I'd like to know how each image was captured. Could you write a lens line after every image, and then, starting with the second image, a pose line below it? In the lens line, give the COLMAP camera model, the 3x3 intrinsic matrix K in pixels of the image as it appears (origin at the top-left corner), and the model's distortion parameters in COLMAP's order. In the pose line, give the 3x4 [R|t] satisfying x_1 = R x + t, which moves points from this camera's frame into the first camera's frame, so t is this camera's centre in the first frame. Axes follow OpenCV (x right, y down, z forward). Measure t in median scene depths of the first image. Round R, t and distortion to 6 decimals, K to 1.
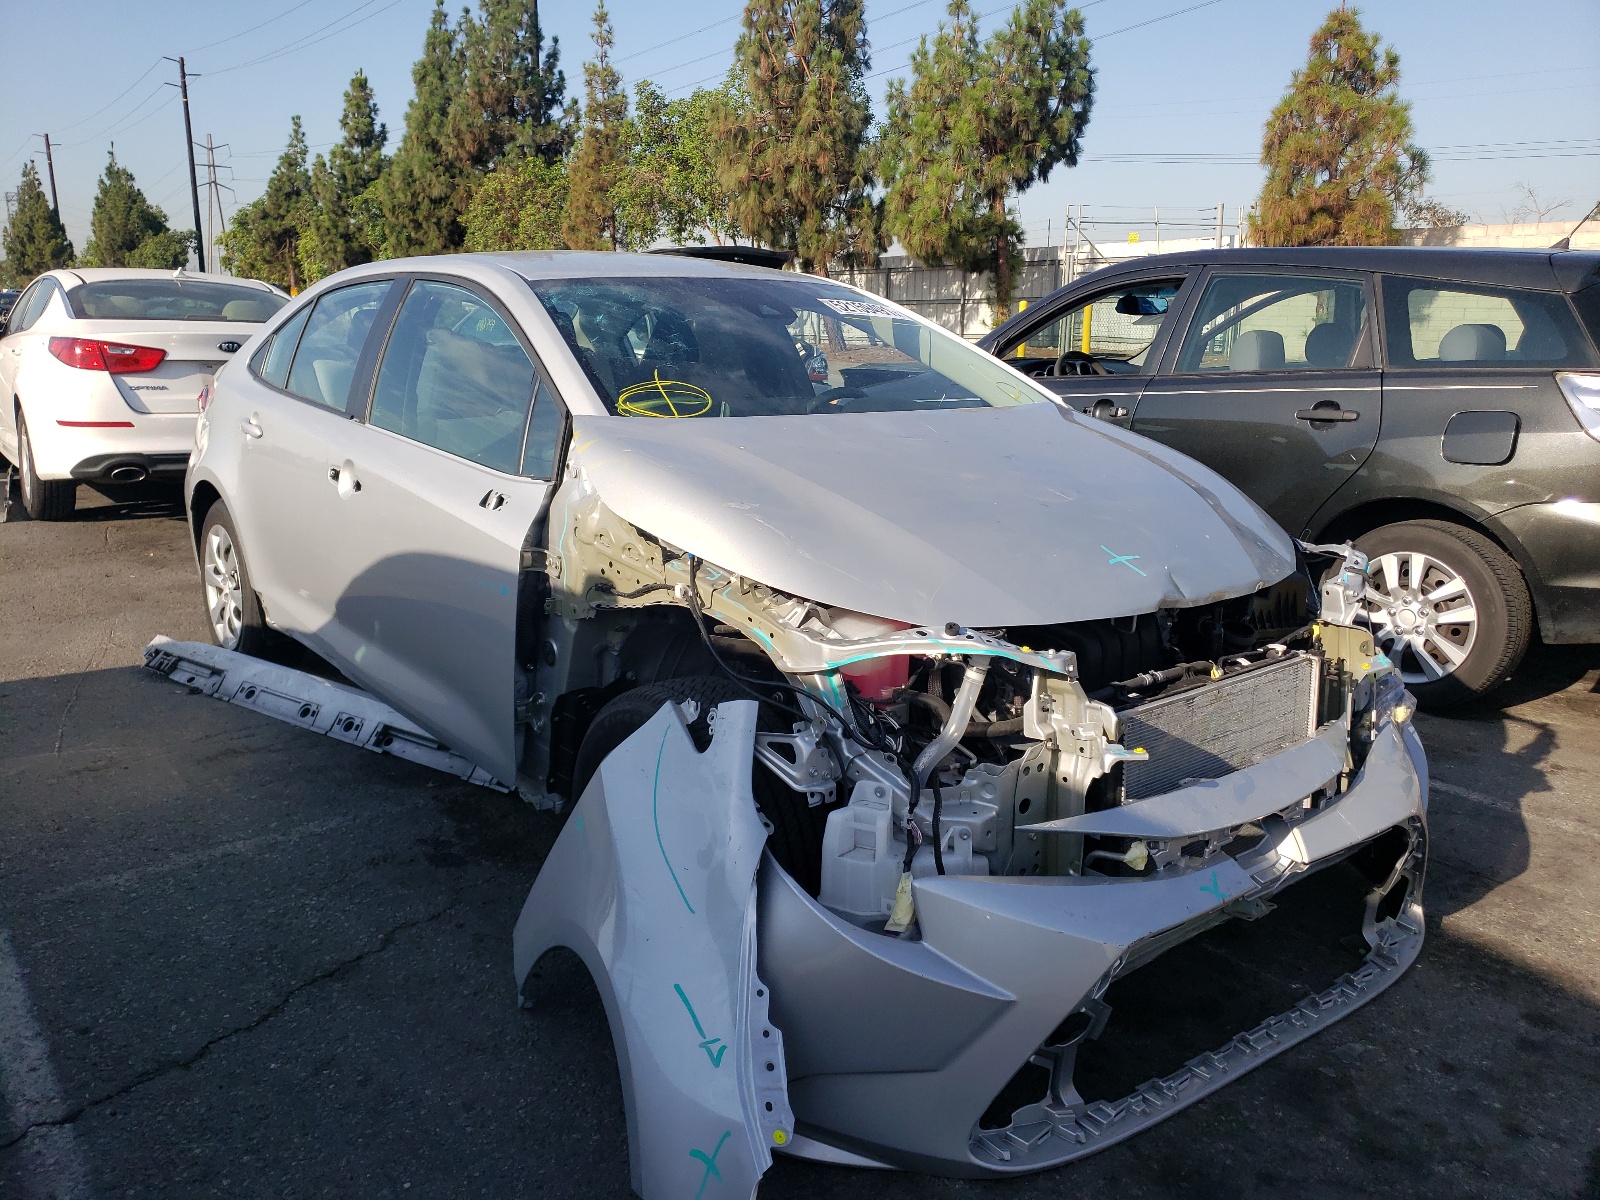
lens RADIAL K [[1213.4, 0, 800.0], [0, 1213.4, 600.0], [0, 0, 1]] dist [-0.010282, -0.004519]
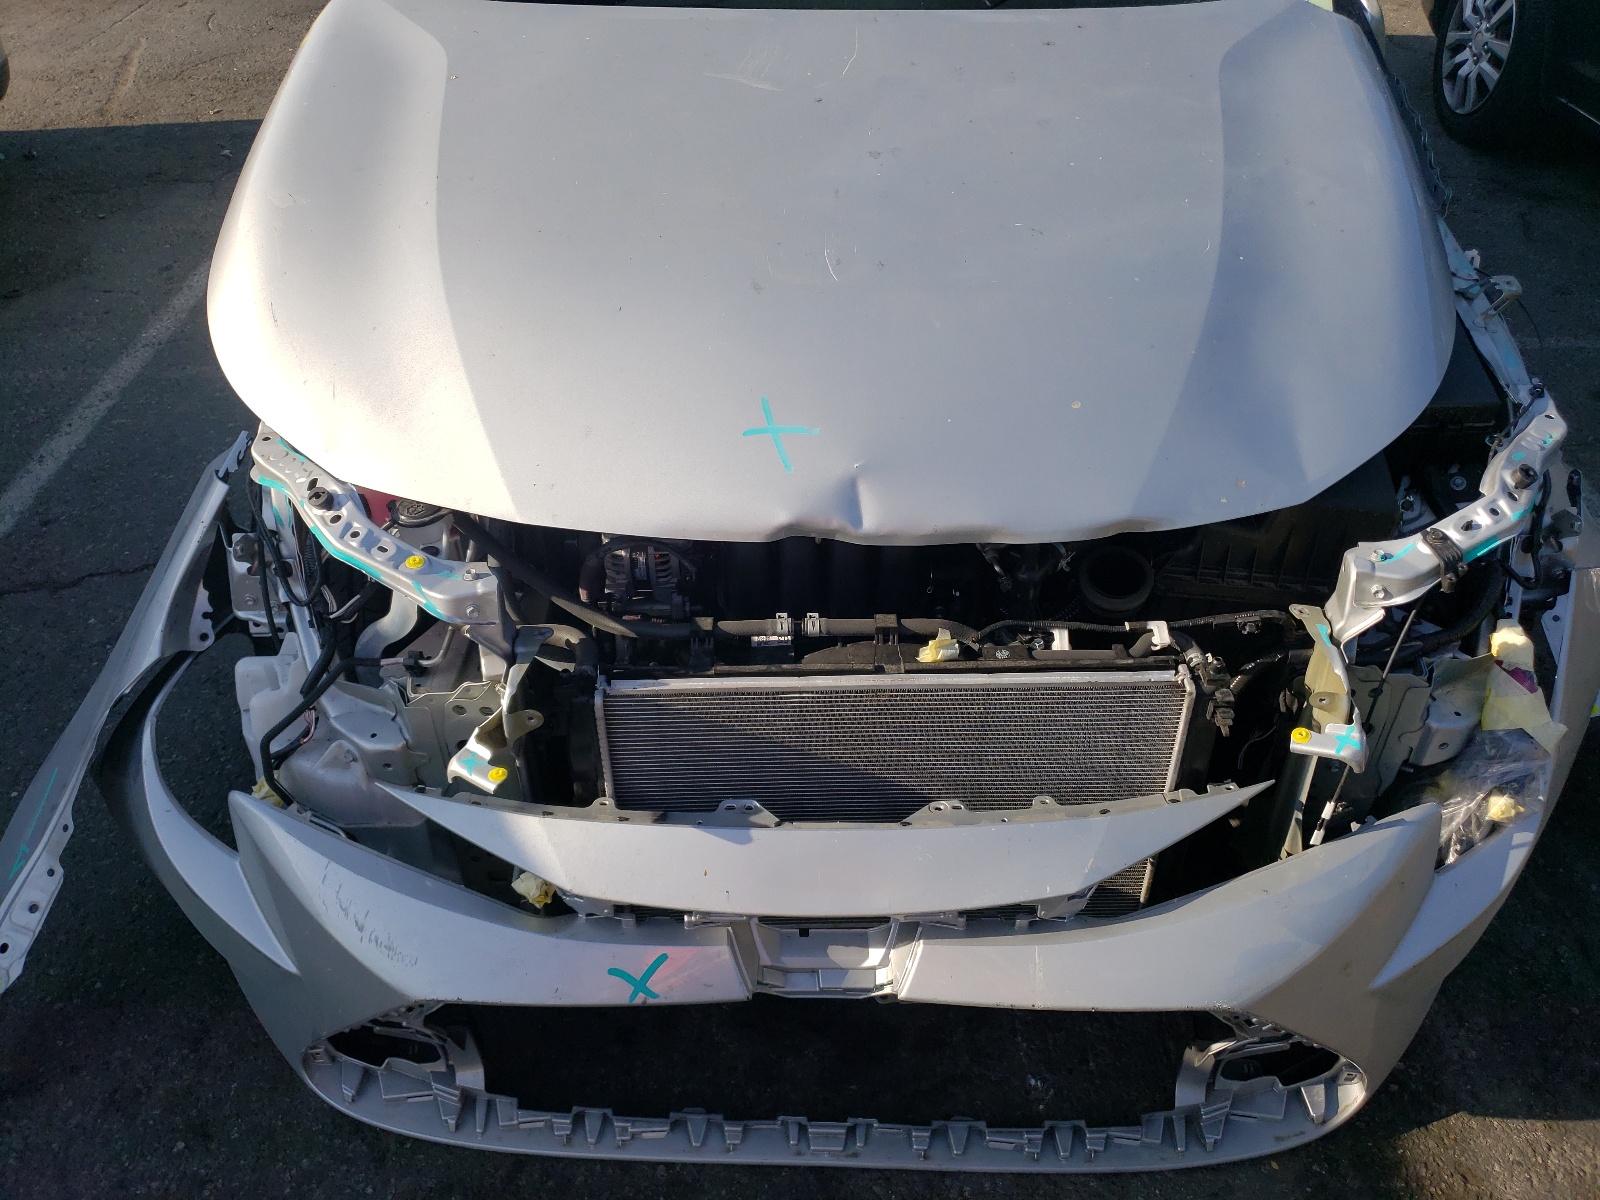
lens RADIAL K [[1213.4, 0, 800.0], [0, 1213.4, 600.0], [0, 0, 1]] dist [-0.010282, -0.004519]
pose [[0.797813, 0.303165, -0.521138, 0.631228], [-0.144631, 0.935377, 0.322726, -0.165634], [0.585300, -0.182103, 0.790103, 0.464343]]
